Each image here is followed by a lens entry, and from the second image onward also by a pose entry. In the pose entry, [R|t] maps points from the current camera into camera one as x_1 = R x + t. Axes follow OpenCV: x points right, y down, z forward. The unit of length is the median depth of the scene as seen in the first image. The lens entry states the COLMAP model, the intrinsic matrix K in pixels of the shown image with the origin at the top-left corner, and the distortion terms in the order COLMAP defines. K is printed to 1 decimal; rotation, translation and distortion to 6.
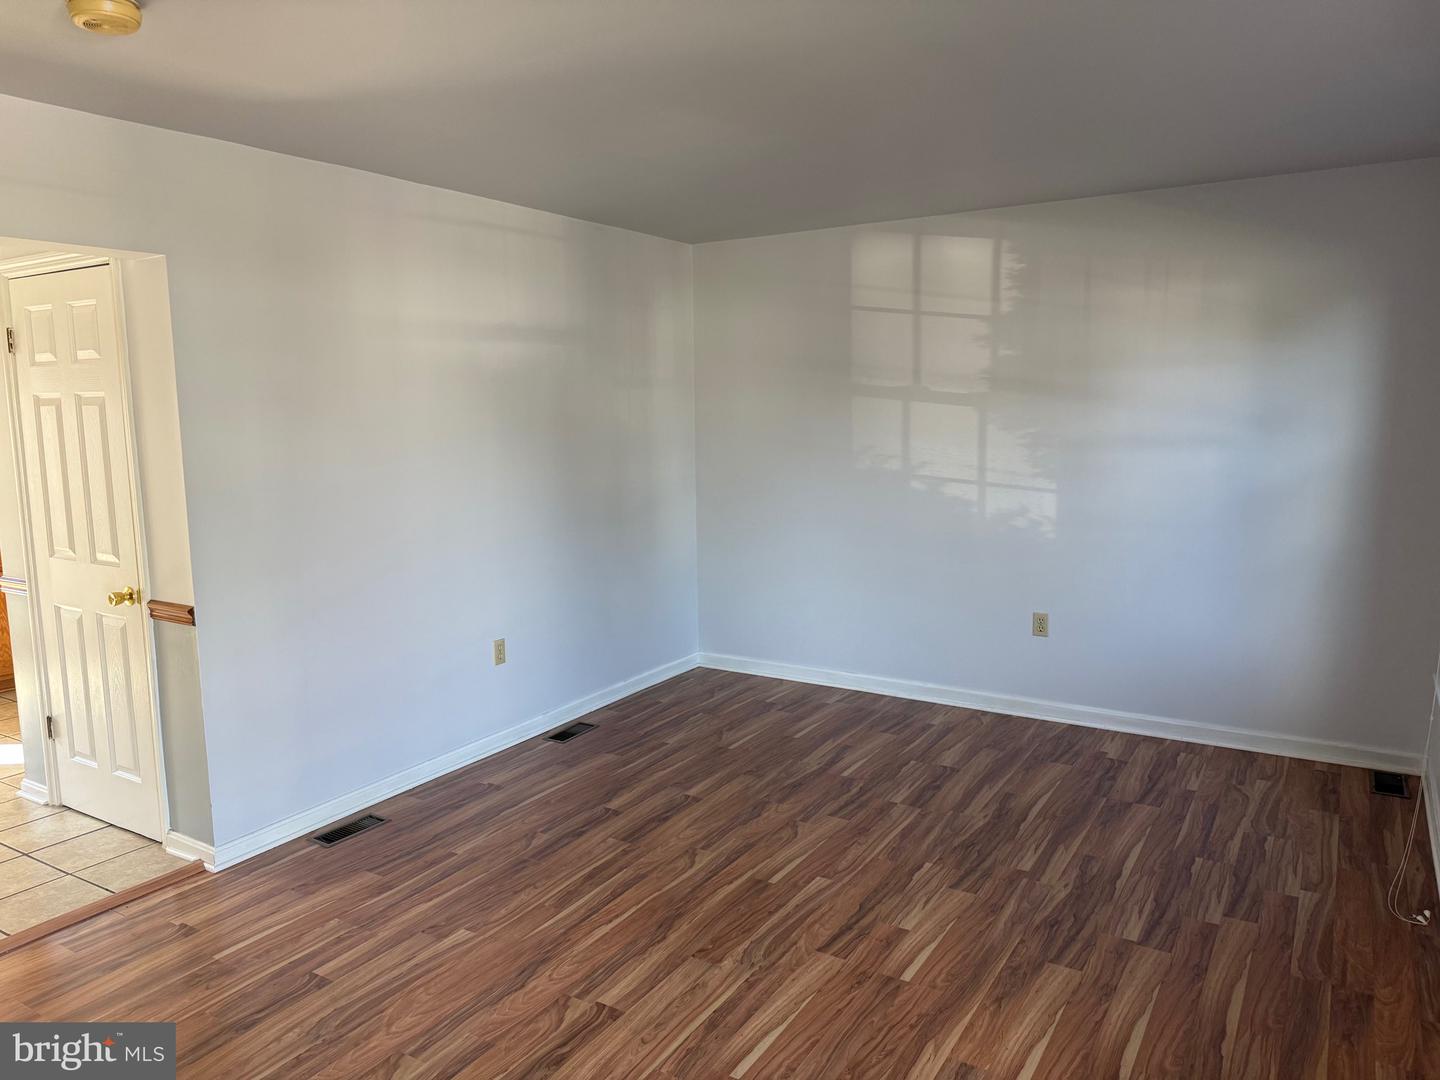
lens RADIAL K [[1006.0, 0, 717.1], [0, 1006.0, 589.2], [0, 0, 1]] dist [0.041780, -0.088667]
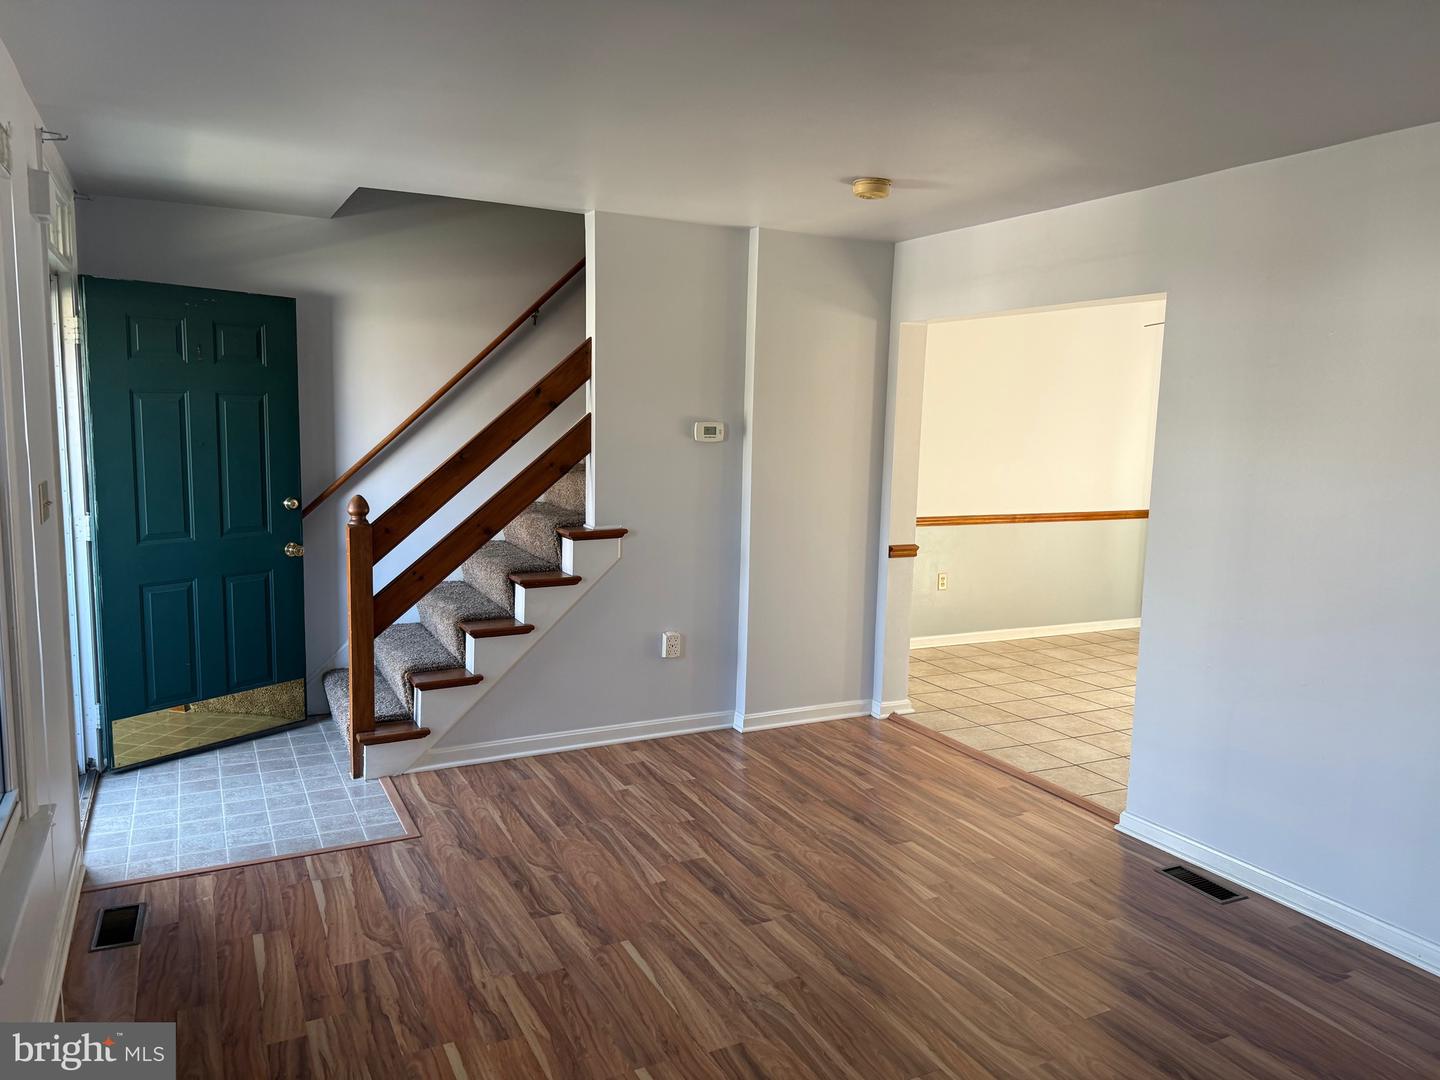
lens RADIAL K [[1025.1, 0, 720.0], [0, 1025.1, 540.0], [0, 0, 1]] dist [0.074546, -0.095790]
pose [[-0.512700, 0.108503, -0.851684, 0.859094], [-0.176680, 0.957418, 0.228332, -0.272862], [0.840192, 0.267541, -0.471697, 1.341997]]
